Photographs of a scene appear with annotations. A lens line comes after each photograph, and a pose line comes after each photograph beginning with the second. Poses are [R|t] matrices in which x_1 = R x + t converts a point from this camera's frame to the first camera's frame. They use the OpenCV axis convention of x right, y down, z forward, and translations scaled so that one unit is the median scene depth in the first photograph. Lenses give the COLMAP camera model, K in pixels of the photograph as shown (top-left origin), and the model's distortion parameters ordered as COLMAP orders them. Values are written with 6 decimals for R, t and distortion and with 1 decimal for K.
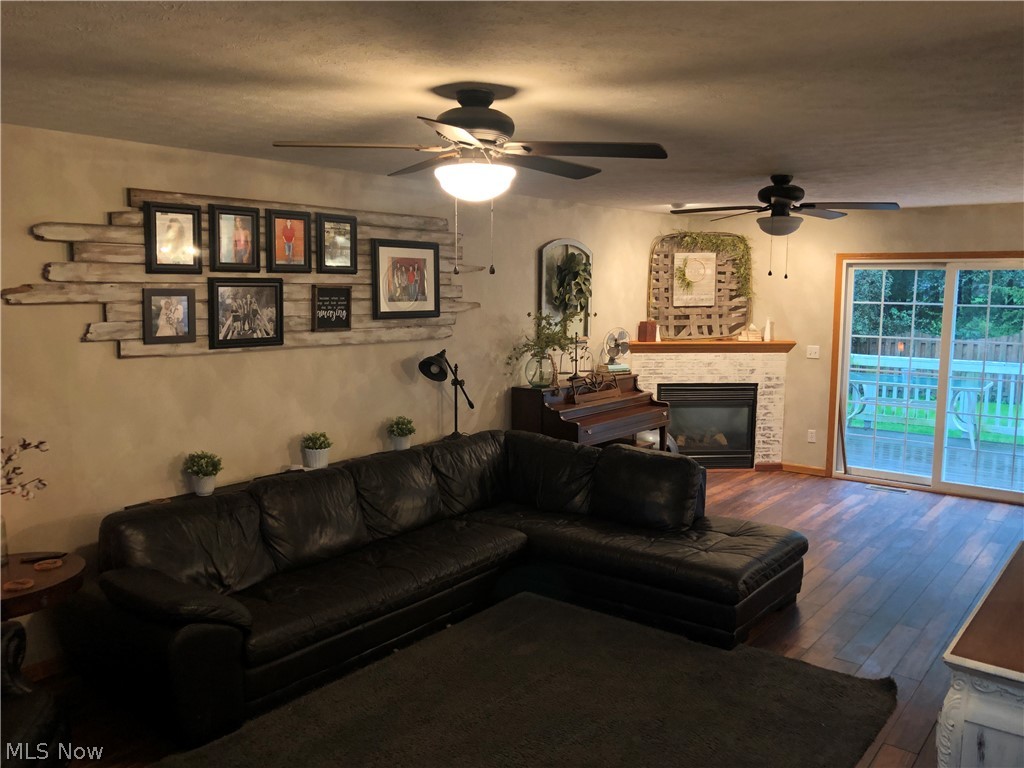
lens RADIAL K [[820.6, 0, 512.0], [0, 820.6, 384.0], [0, 0, 1]] dist [0.076054, 0.001141]
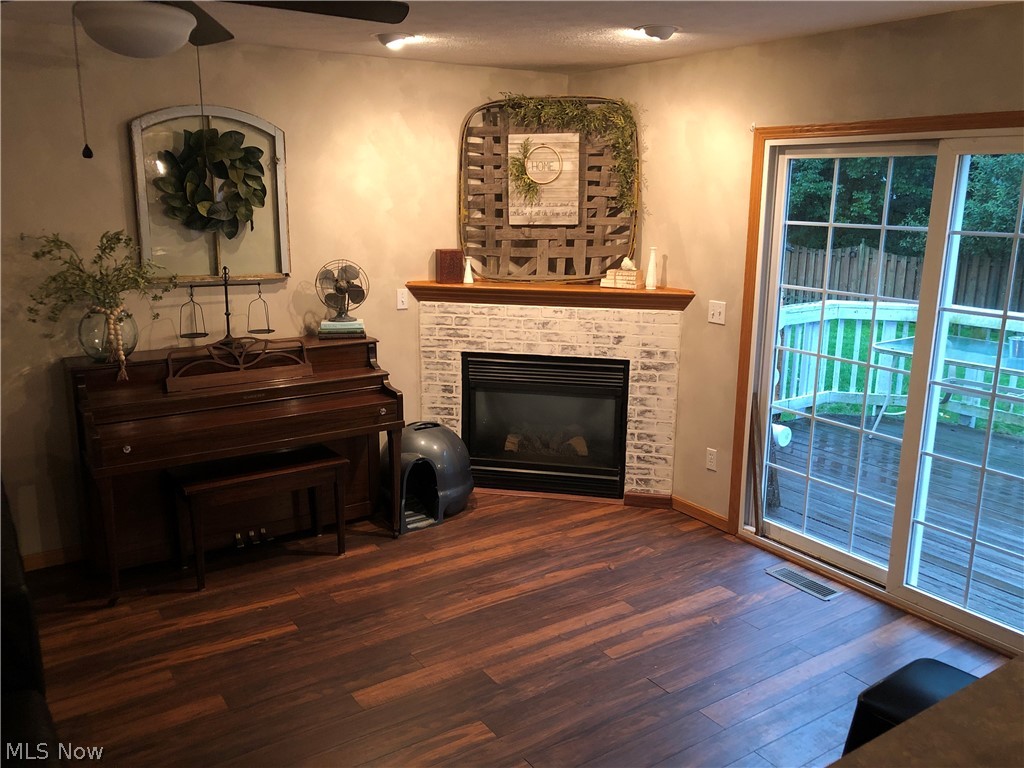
lens RADIAL K [[820.6, 0, 512.0], [0, 820.6, 384.0], [0, 0, 1]] dist [0.076054, 0.001141]
pose [[0.952354, 0.071898, -0.296399, 0.392621], [-0.040237, 0.992941, 0.111575, -0.046216], [0.302329, -0.094333, 0.948524, 0.418234]]
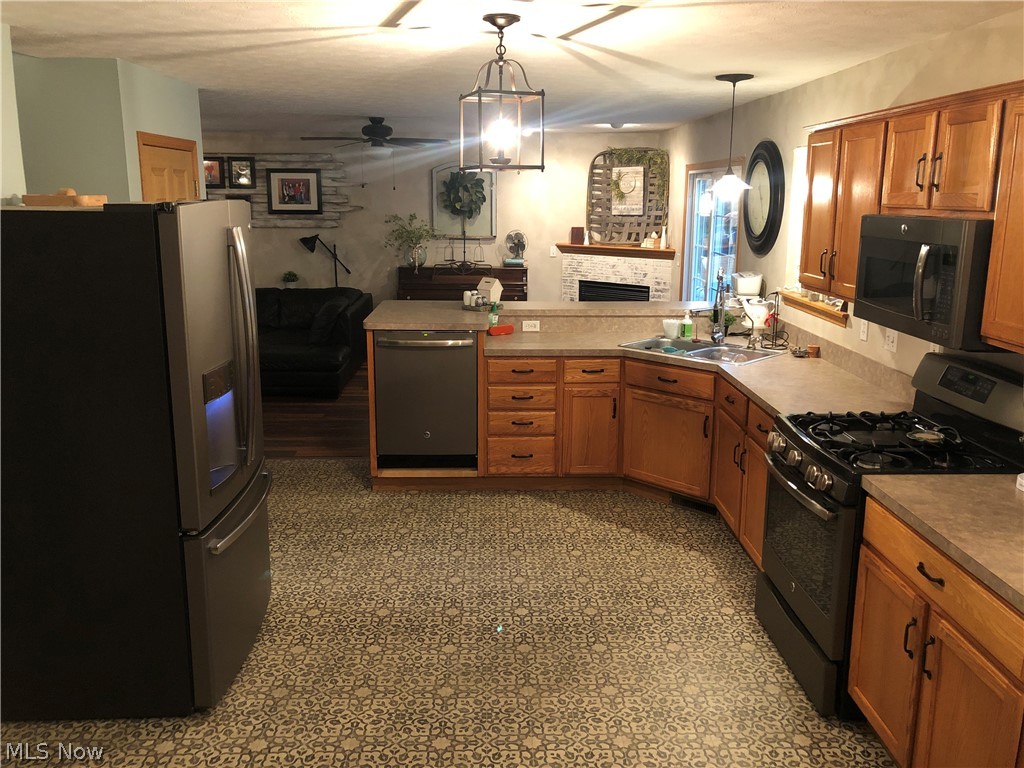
lens RADIAL K [[888.2, 0, 512.0], [0, 888.2, 384.0], [0, 0, 1]] dist [0.010783, -0.002582]
pose [[0.633902, 0.157495, -0.757208, 1.096231], [-0.095927, 0.987497, 0.125088, -0.003367], [0.767442, -0.006657, 0.641084, 0.101075]]
